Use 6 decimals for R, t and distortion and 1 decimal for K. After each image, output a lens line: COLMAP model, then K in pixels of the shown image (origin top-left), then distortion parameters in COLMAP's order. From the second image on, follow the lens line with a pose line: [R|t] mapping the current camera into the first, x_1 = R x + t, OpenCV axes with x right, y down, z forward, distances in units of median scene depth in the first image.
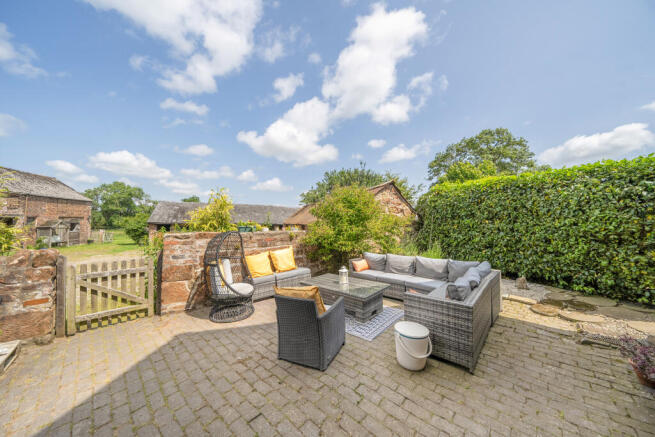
lens RADIAL K [[226.7, 0, 325.8], [0, 226.7, 219.9], [0, 0, 1]] dist [0.001701, 0.000035]
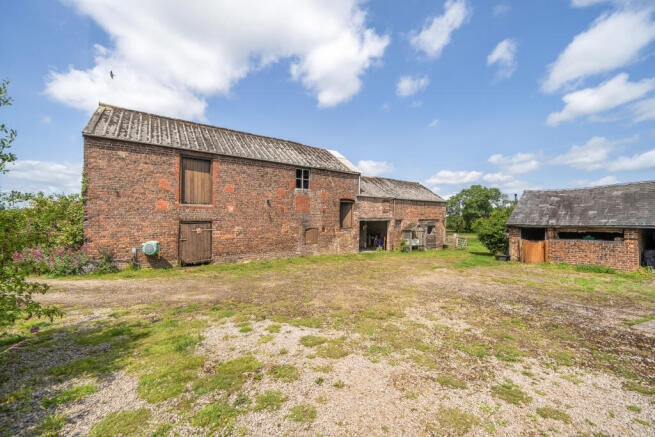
lens RADIAL K [[253.1, 0, 321.5], [0, 253.1, 217.7], [0, 0, 1]] dist [0.000696, 0.000002]
pose [[0.272896, -0.031918, -0.961514, -0.165004], [0.010323, 0.999489, -0.030249, 0.005489], [0.961988, -0.001671, 0.273086, 0.207675]]
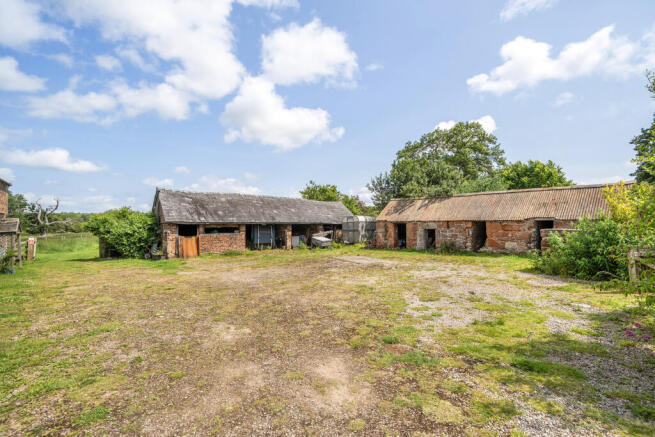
lens RADIAL K [[302.4, 0, 324.1], [0, 302.4, 220.7], [0, 0, 1]] dist [0.004796, 0.000366]
pose [[0.933113, -0.009277, 0.359464, -0.485946], [0.007353, 0.999950, 0.006719, 0.003672], [-0.359509, -0.003627, 0.933135, 0.035351]]
